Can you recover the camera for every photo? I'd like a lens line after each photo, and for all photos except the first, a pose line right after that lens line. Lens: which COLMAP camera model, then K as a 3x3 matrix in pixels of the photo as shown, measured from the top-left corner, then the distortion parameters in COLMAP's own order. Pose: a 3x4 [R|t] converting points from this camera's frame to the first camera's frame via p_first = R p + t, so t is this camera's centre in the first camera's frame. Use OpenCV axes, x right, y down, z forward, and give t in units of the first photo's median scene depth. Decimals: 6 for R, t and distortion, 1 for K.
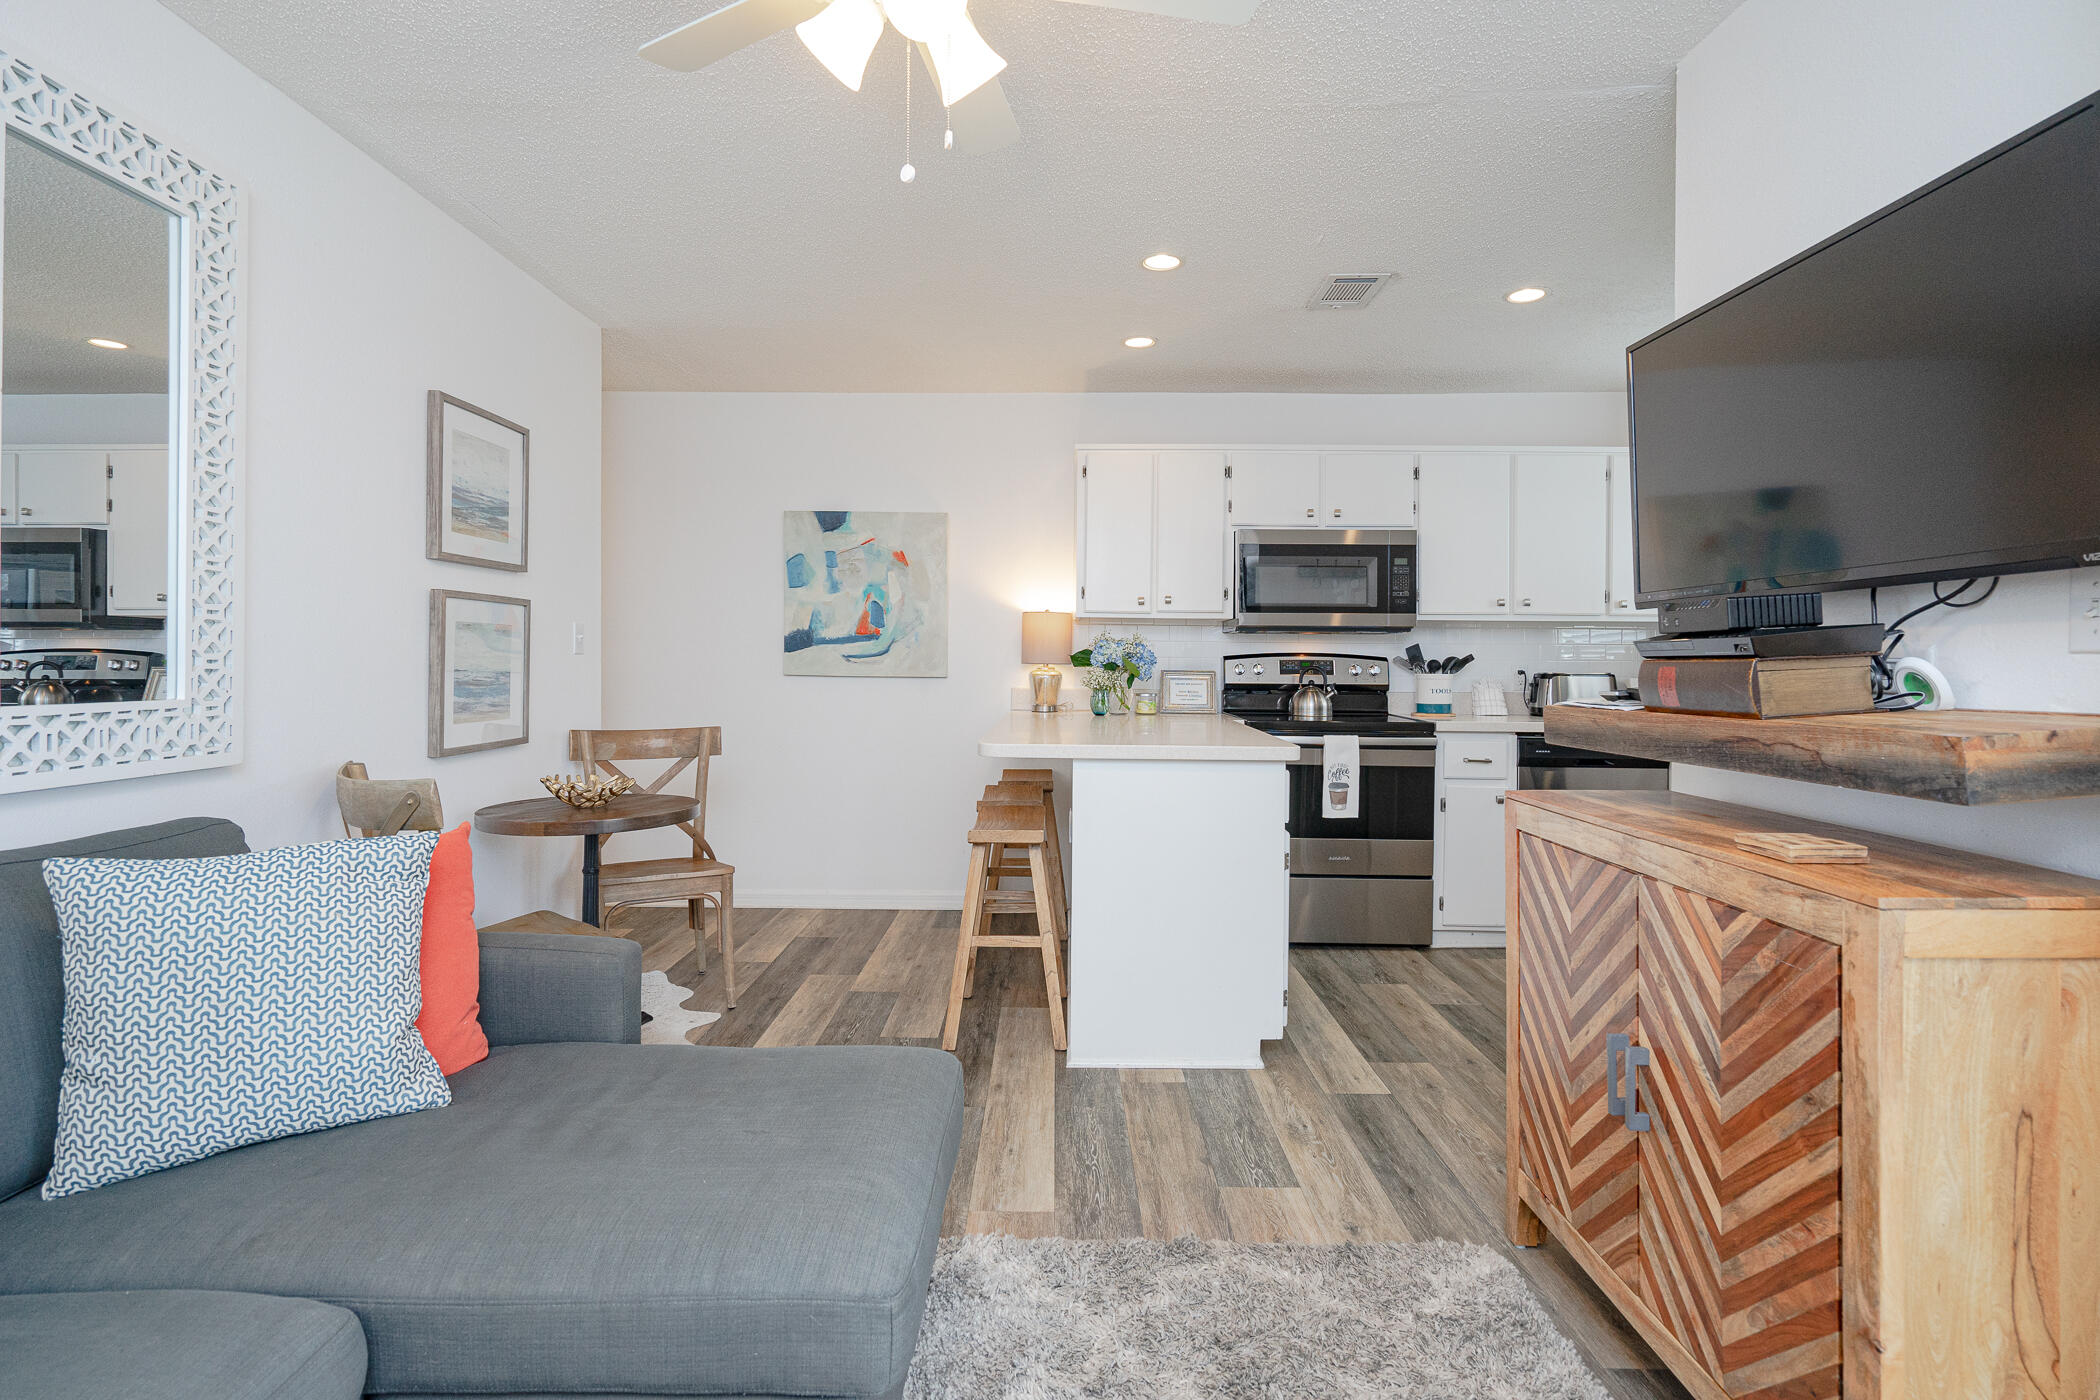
lens RADIAL K [[958.9, 0, 1018.4], [0, 958.9, 659.7], [0, 0, 1]] dist [-0.007293, 0.004985]
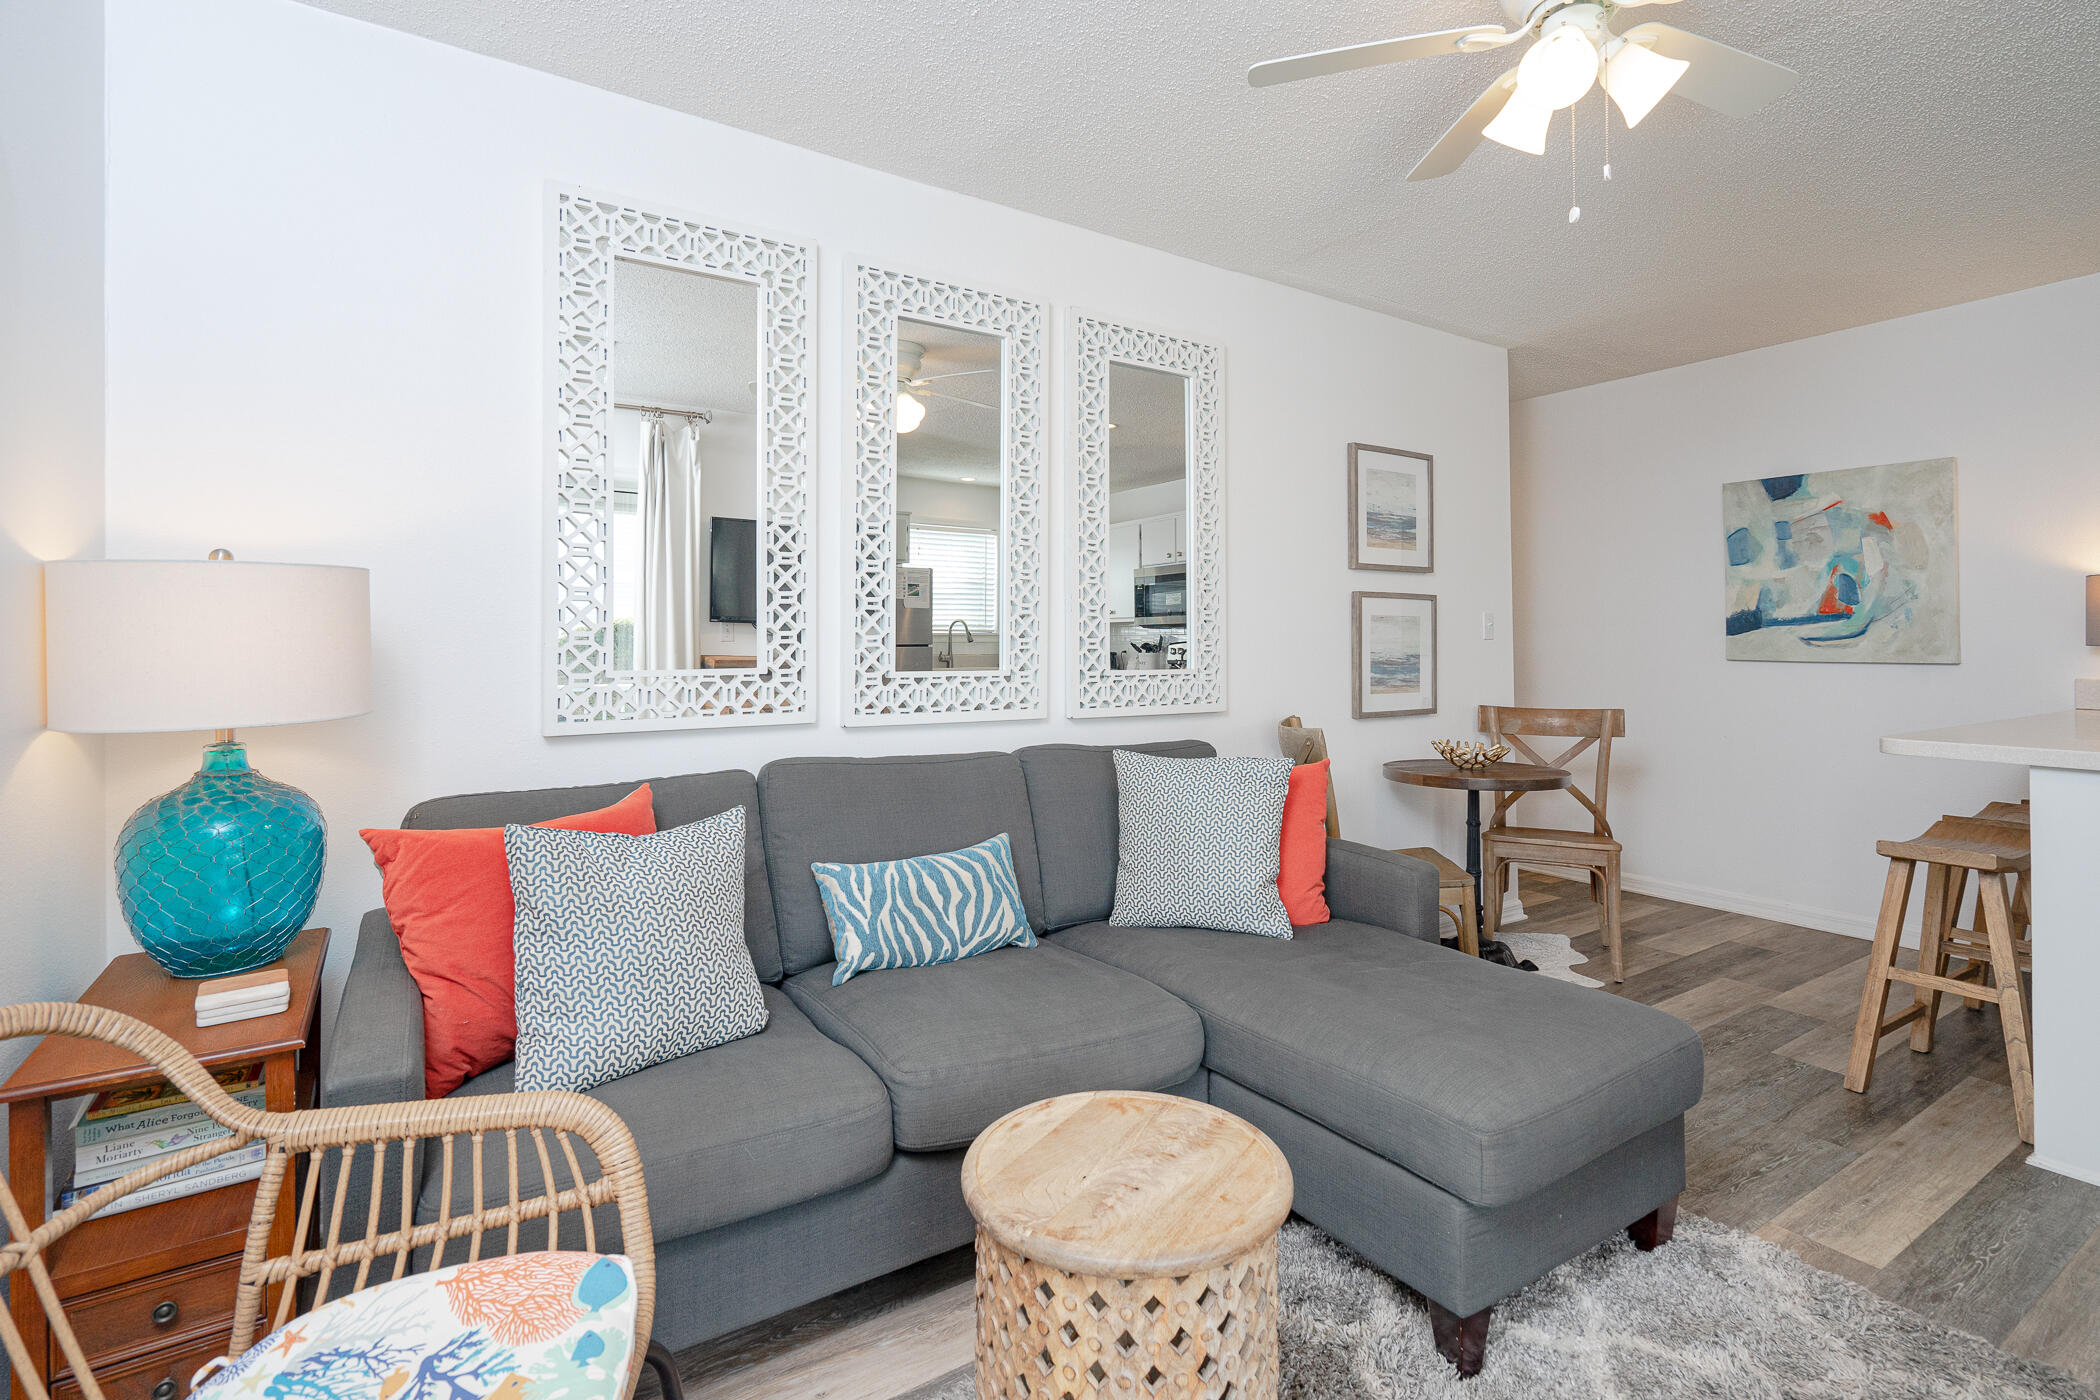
lens RADIAL K [[958.9, 0, 1081.0], [0, 958.9, 638.3], [0, 0, 1]] dist [-0.007293, 0.004985]
pose [[0.578356, -0.013757, -0.815668, 0.175732], [0.005560, 0.999901, -0.012922, 0.004219], [0.815765, 0.002938, 0.578375, -0.053931]]
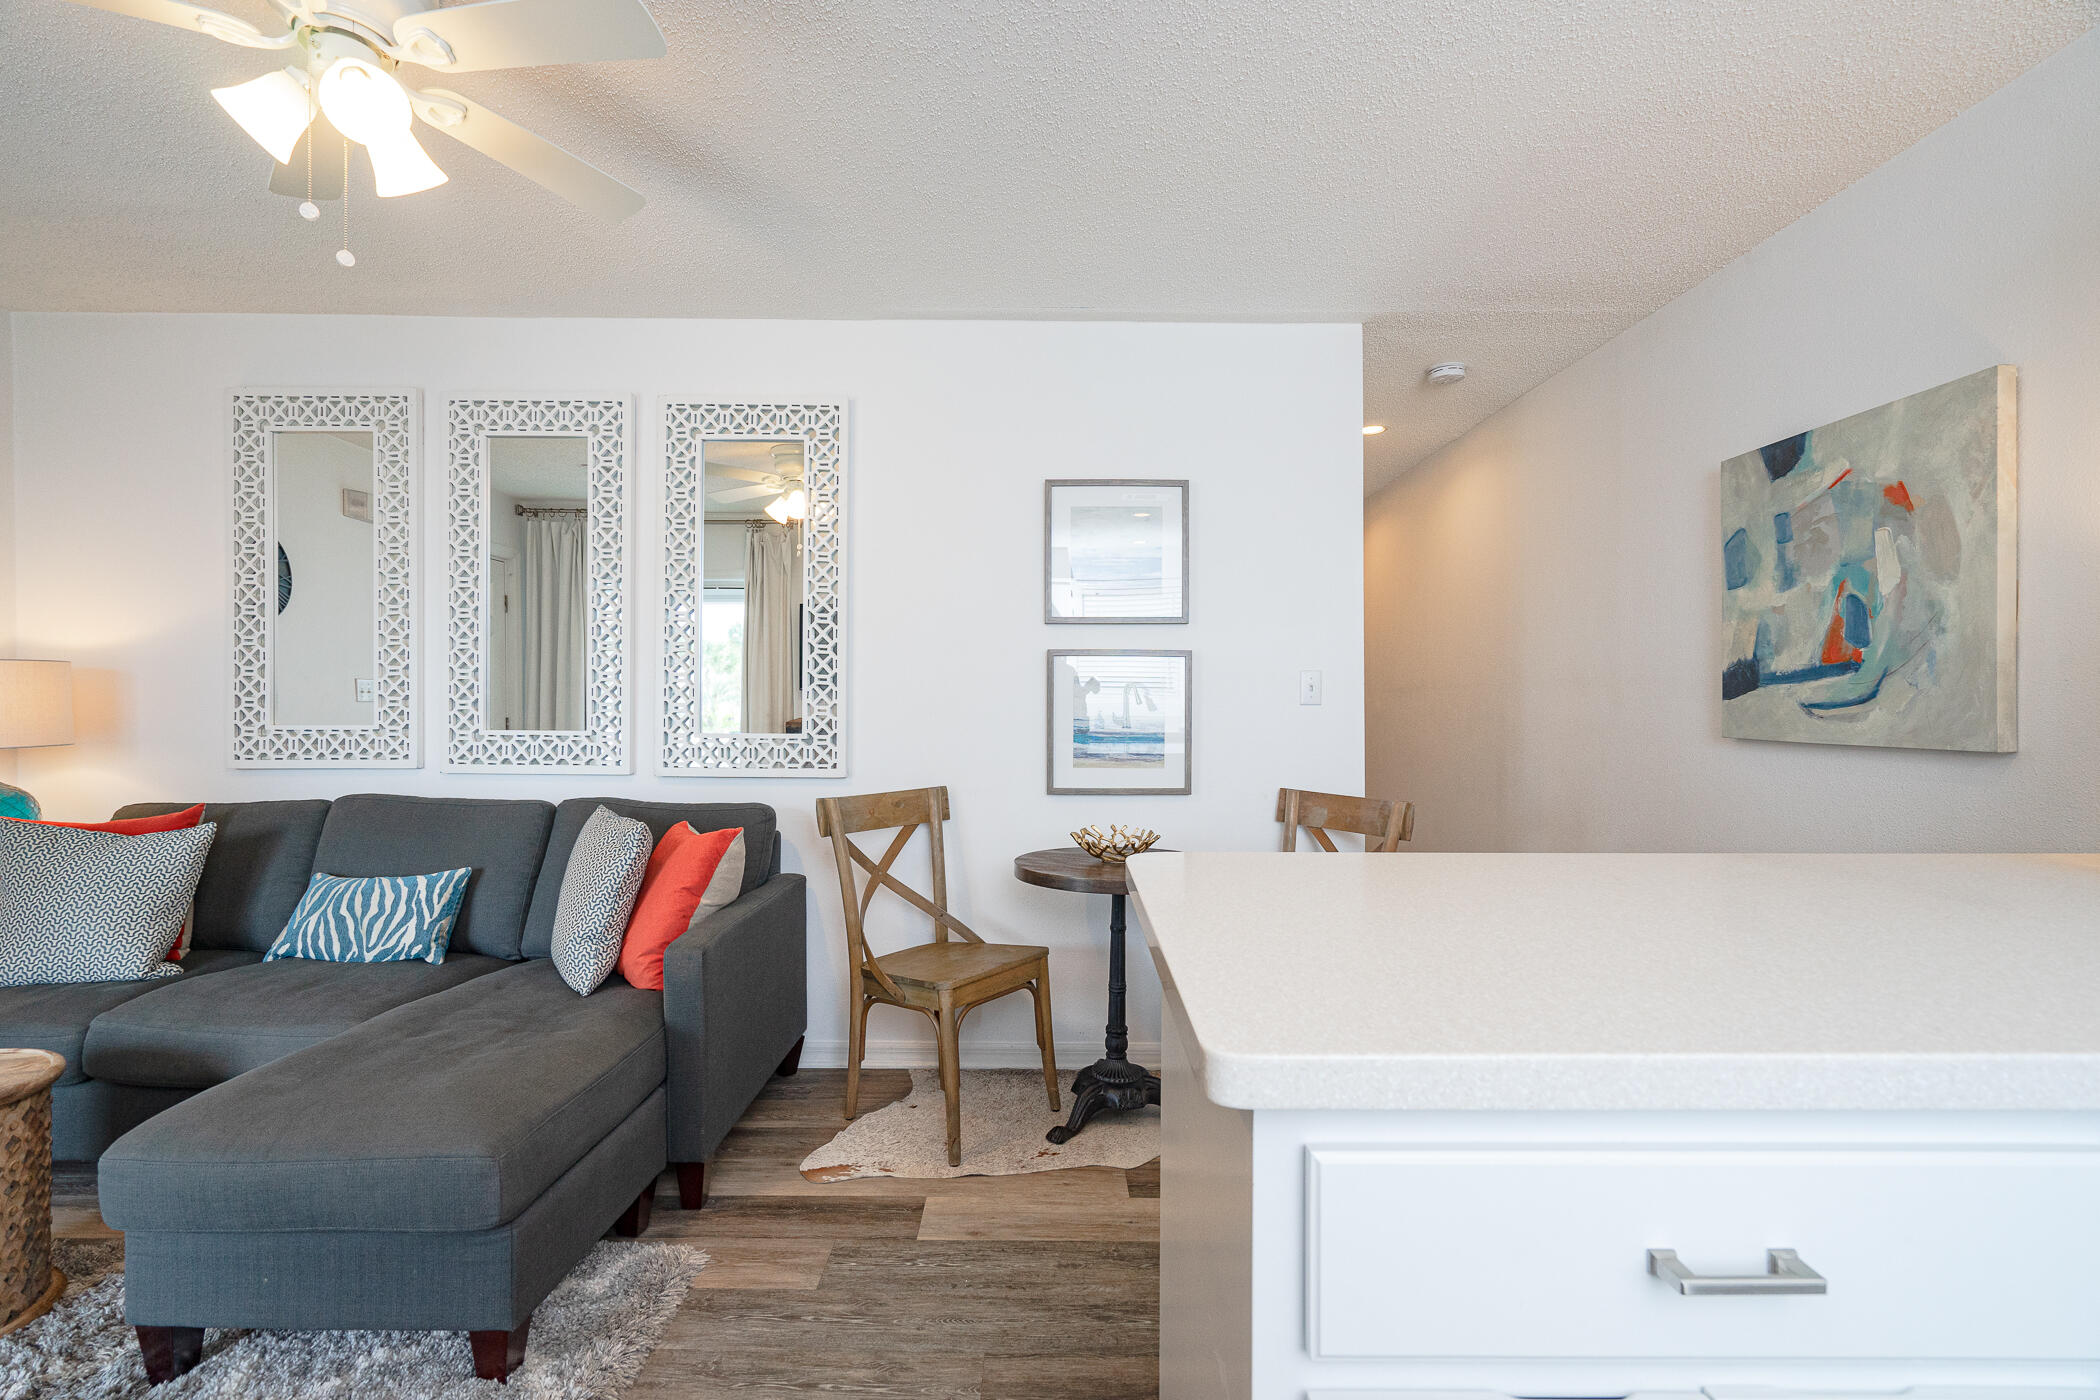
lens RADIAL K [[958.9, 0, 1052.3], [0, 958.9, 711.3], [0, 0, 1]] dist [-0.007293, 0.004985]
pose [[0.039281, -0.003827, -0.999221, 0.381165], [-0.004093, 0.999984, -0.003991, 0.003471], [0.999220, 0.004247, 0.039265, 0.662376]]
